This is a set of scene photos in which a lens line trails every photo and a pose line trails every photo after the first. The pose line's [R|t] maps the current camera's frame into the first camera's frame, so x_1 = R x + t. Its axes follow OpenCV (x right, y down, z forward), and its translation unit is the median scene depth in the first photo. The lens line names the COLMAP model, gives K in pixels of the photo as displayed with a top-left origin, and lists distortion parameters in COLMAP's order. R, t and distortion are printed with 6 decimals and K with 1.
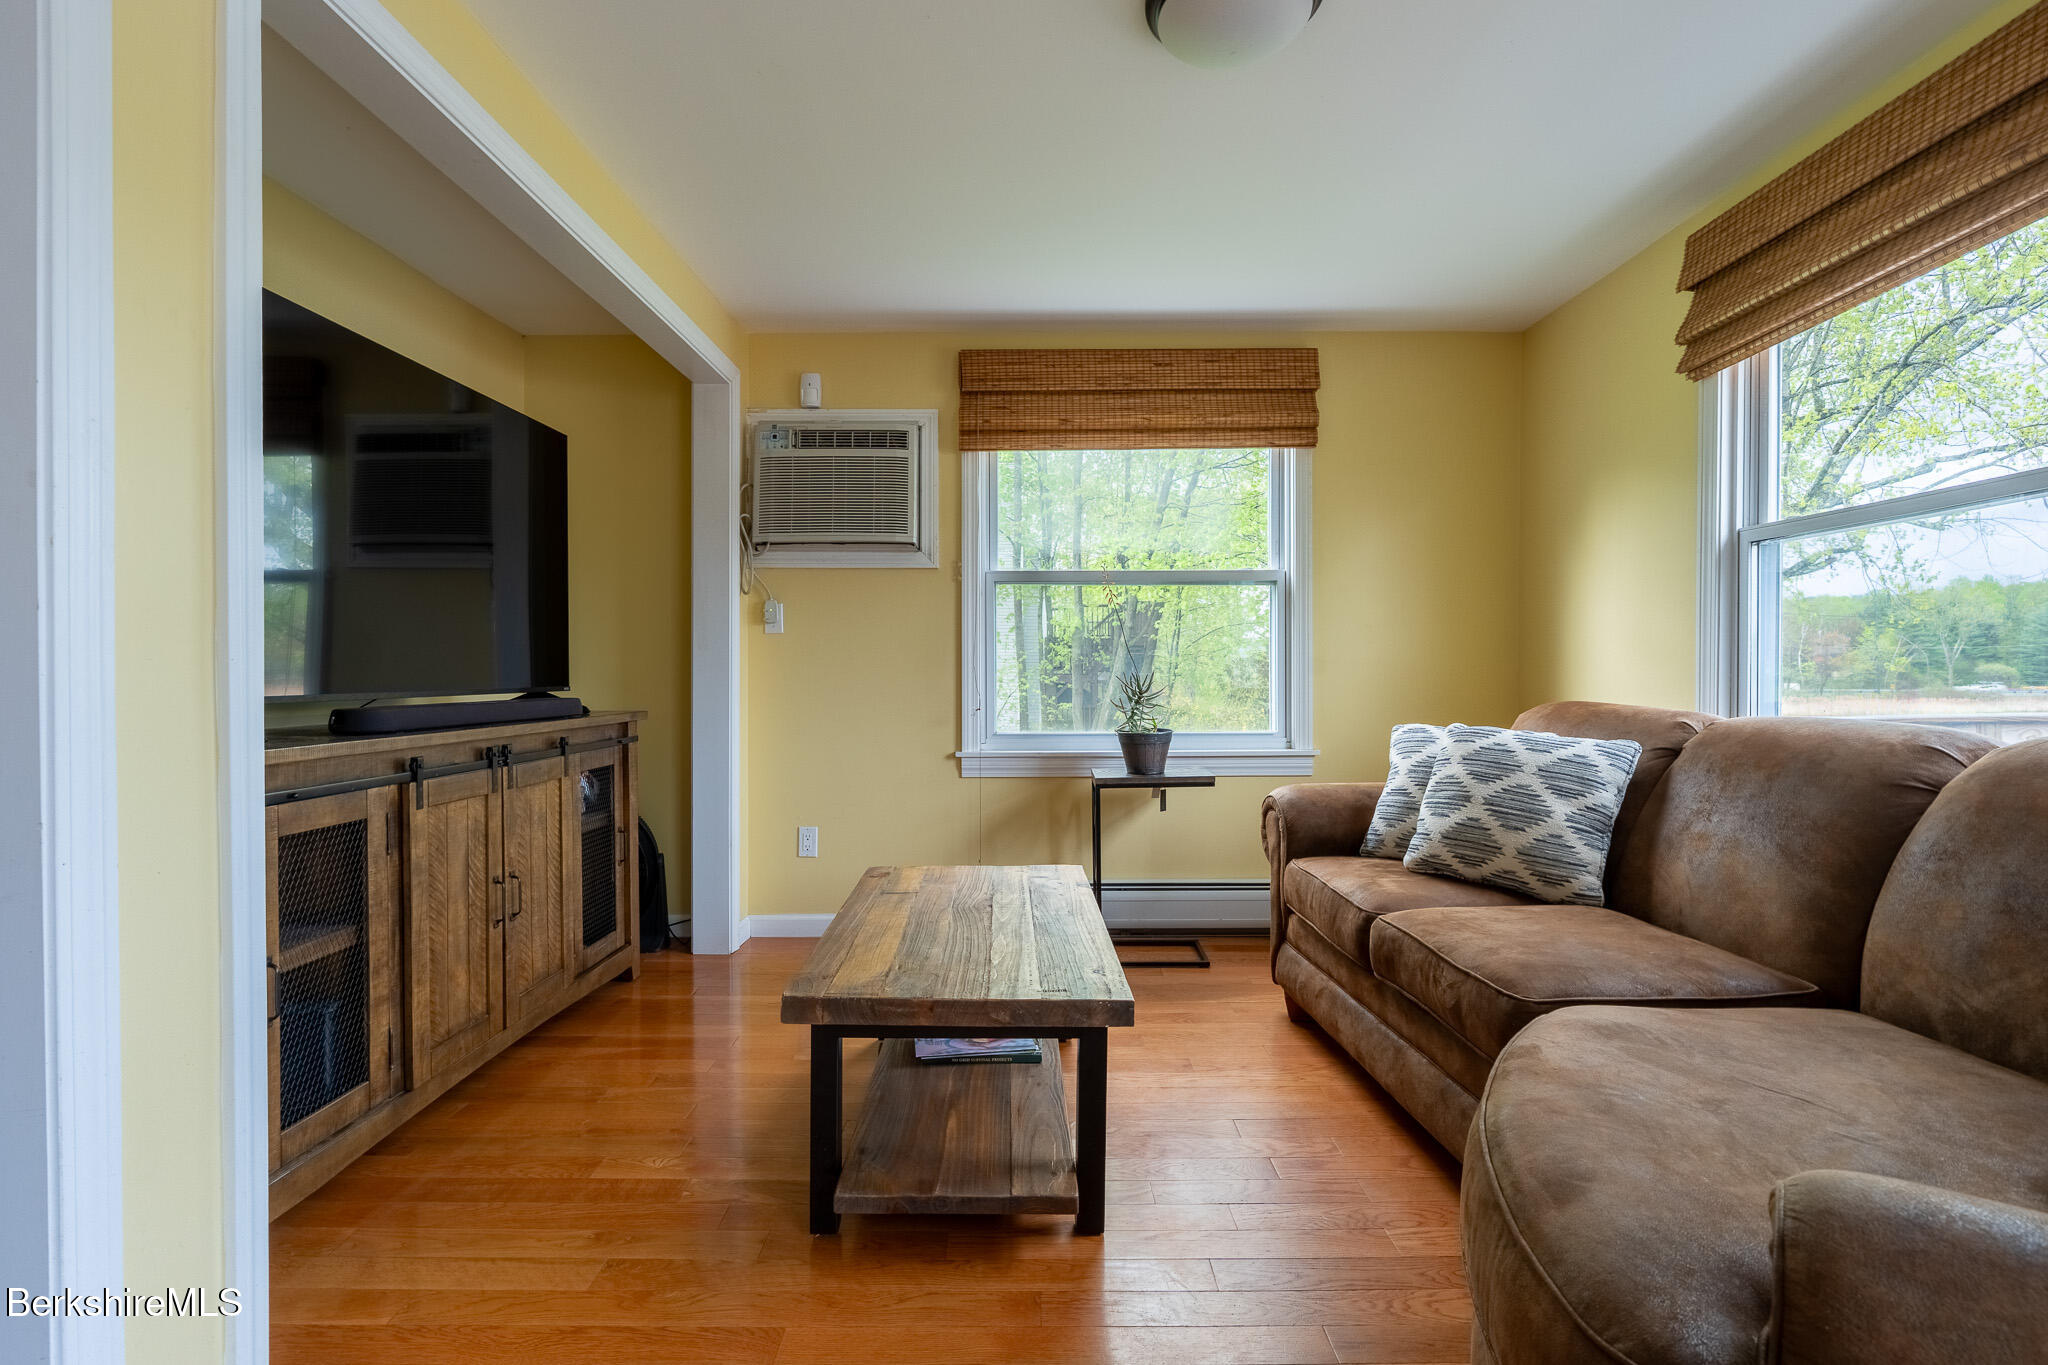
lens RADIAL K [[946.9, 0, 1024.0], [0, 946.9, 682.5], [0, 0, 1]] dist [-0.000800, -0.000035]
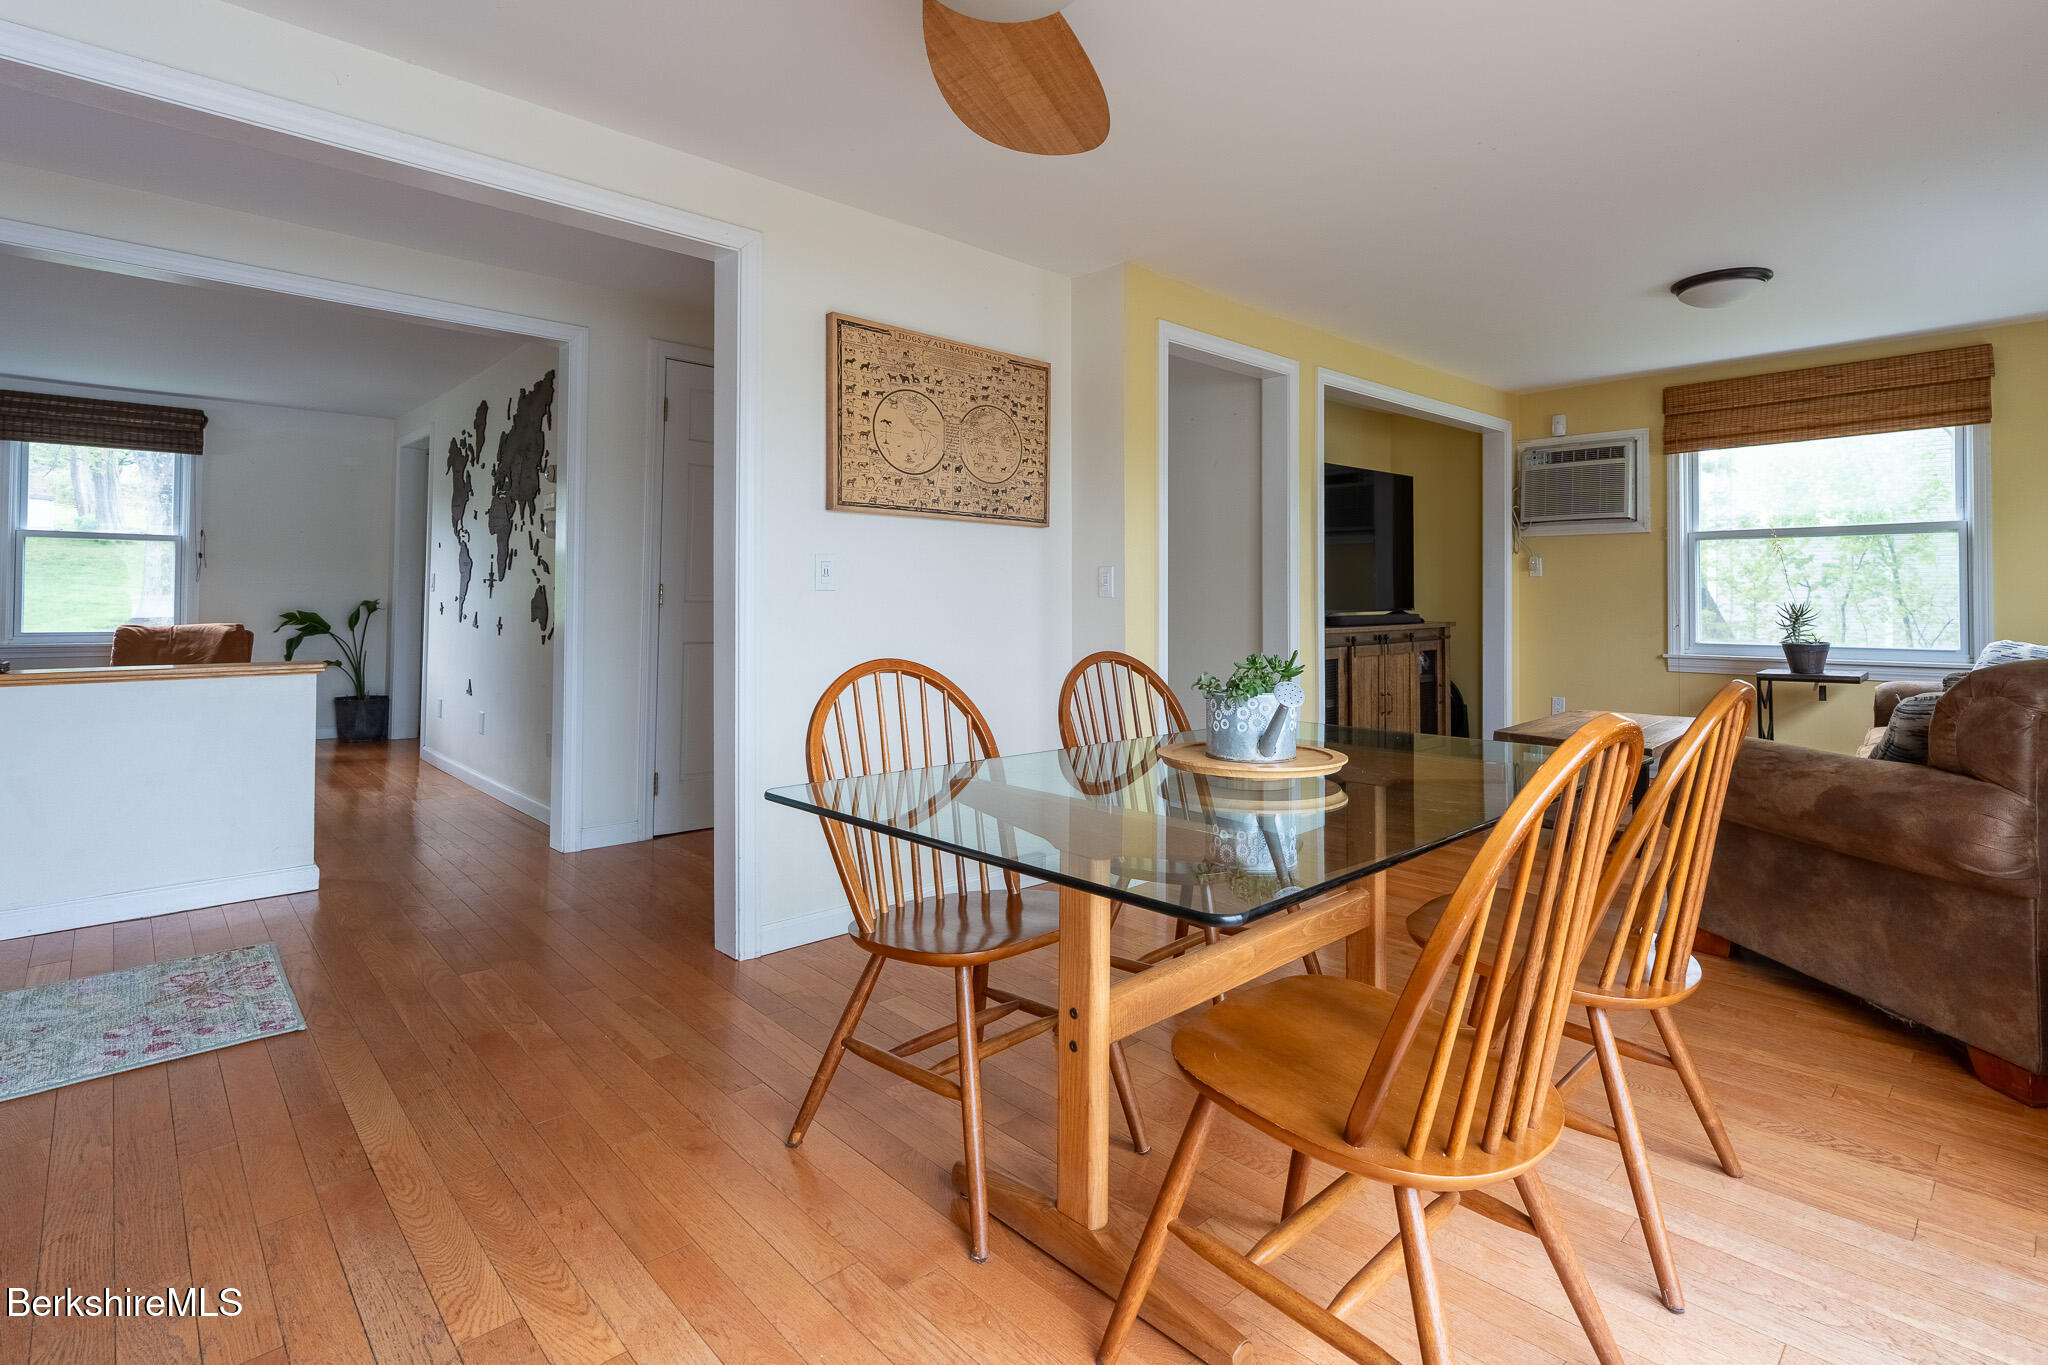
lens RADIAL K [[980.6, 0, 1031.7], [0, 980.6, 588.8], [0, 0, 1]] dist [-0.002126, -0.000284]
pose [[0.680583, -0.004057, -0.732659, 0.394112], [-0.004581, 0.999942, -0.009792, -0.010540], [0.732656, 0.010020, 0.680525, -0.809745]]
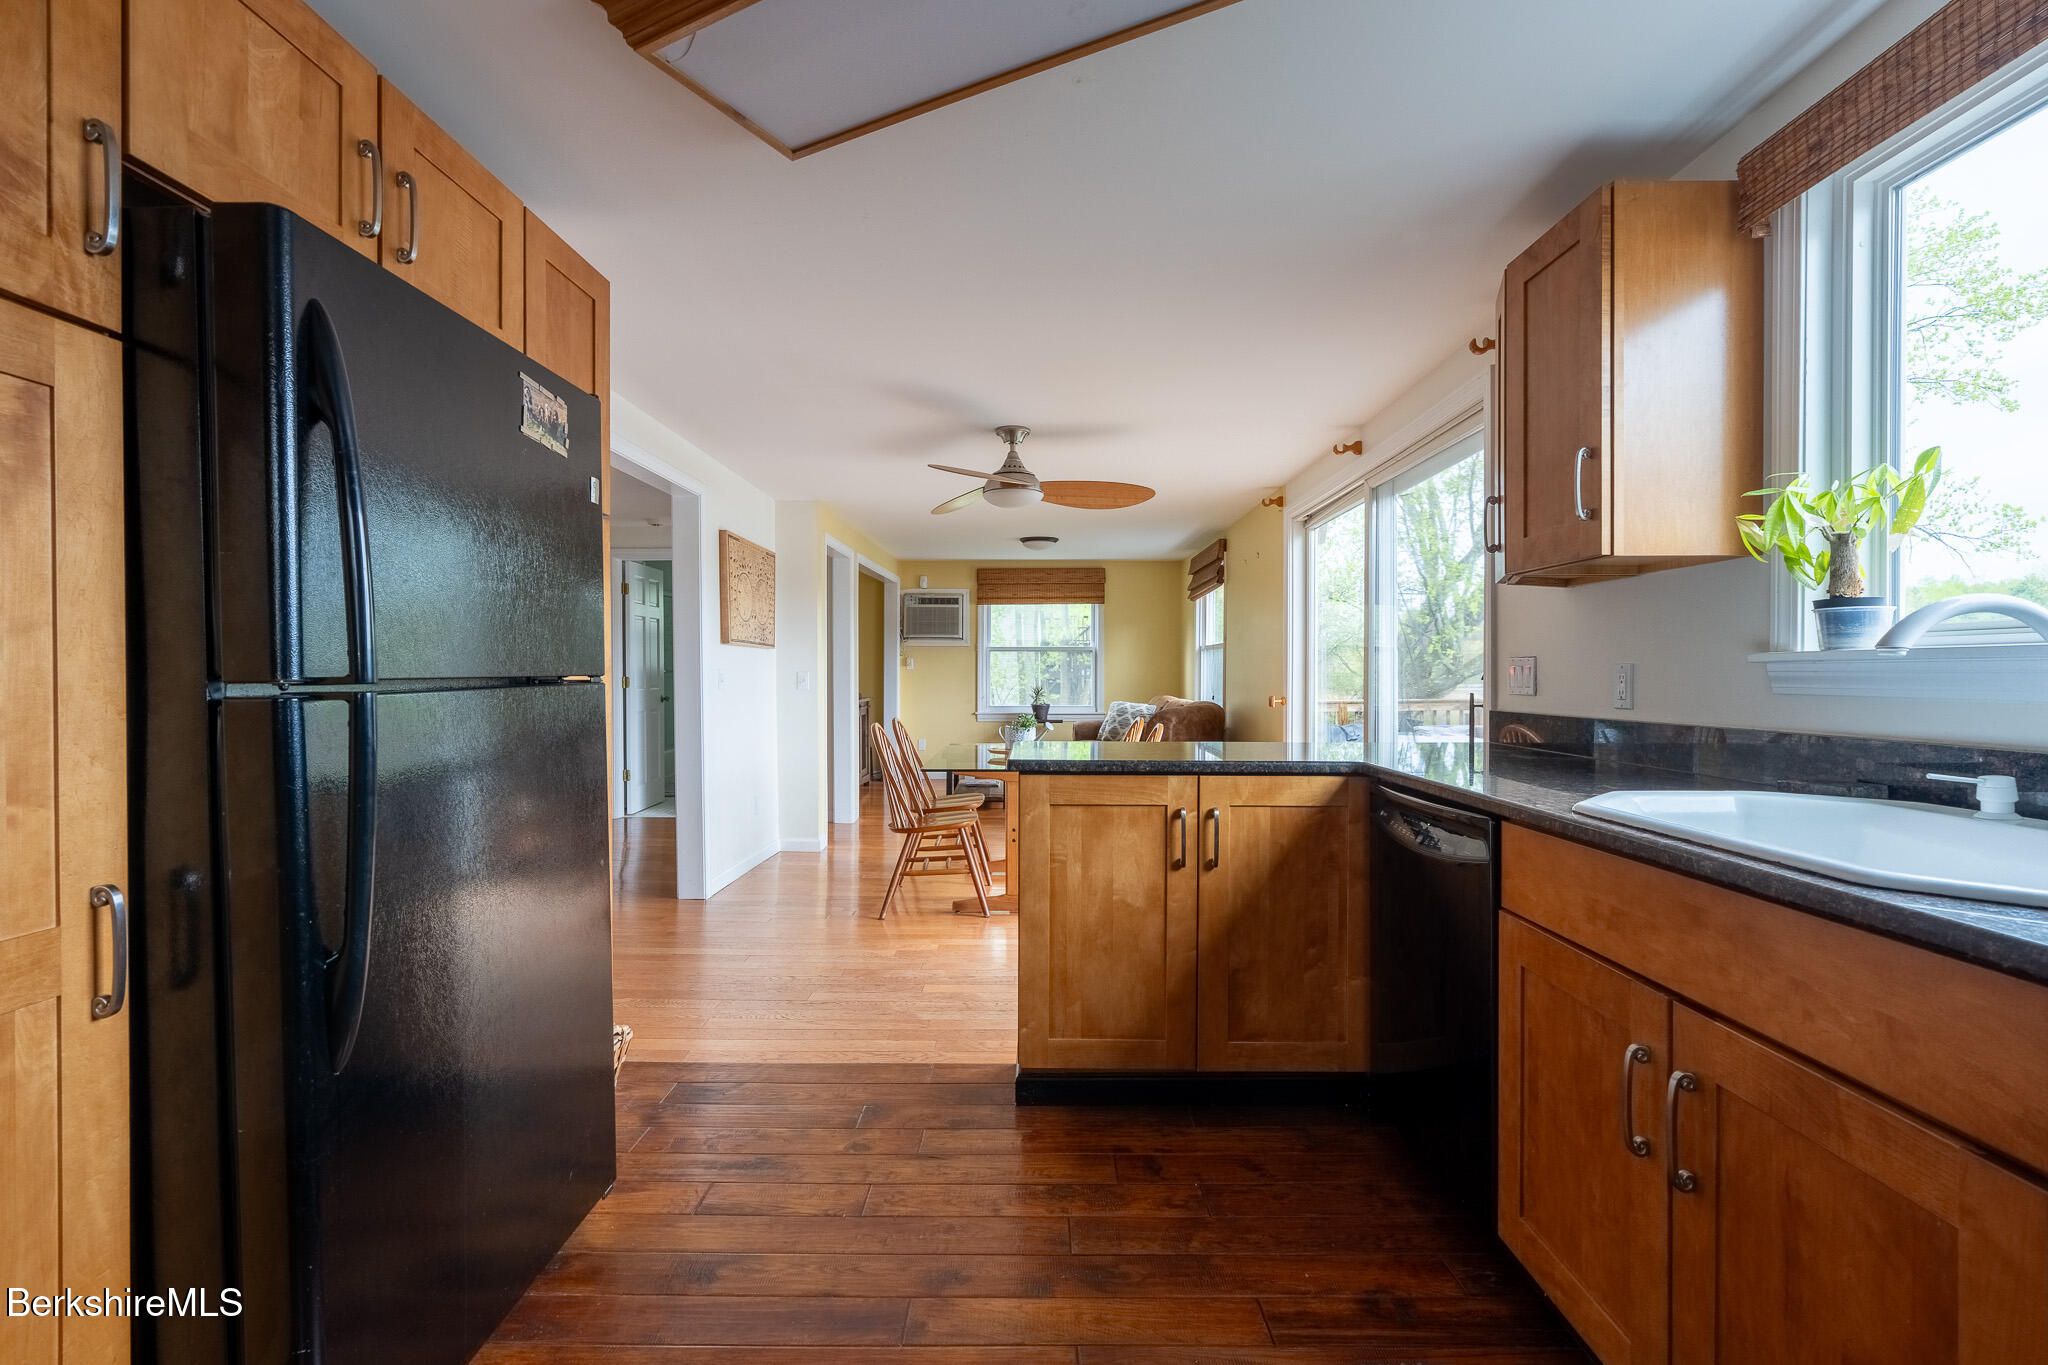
lens RADIAL K [[946.9, 0, 1024.0], [0, 946.9, 682.5], [0, 0, 1]] dist [-0.000800, -0.000035]
pose [[0.999804, 0.003279, -0.019514, 0.126620], [-0.003067, 0.999936, 0.010865, -0.046668], [0.019548, -0.010803, 0.999751, -1.809597]]
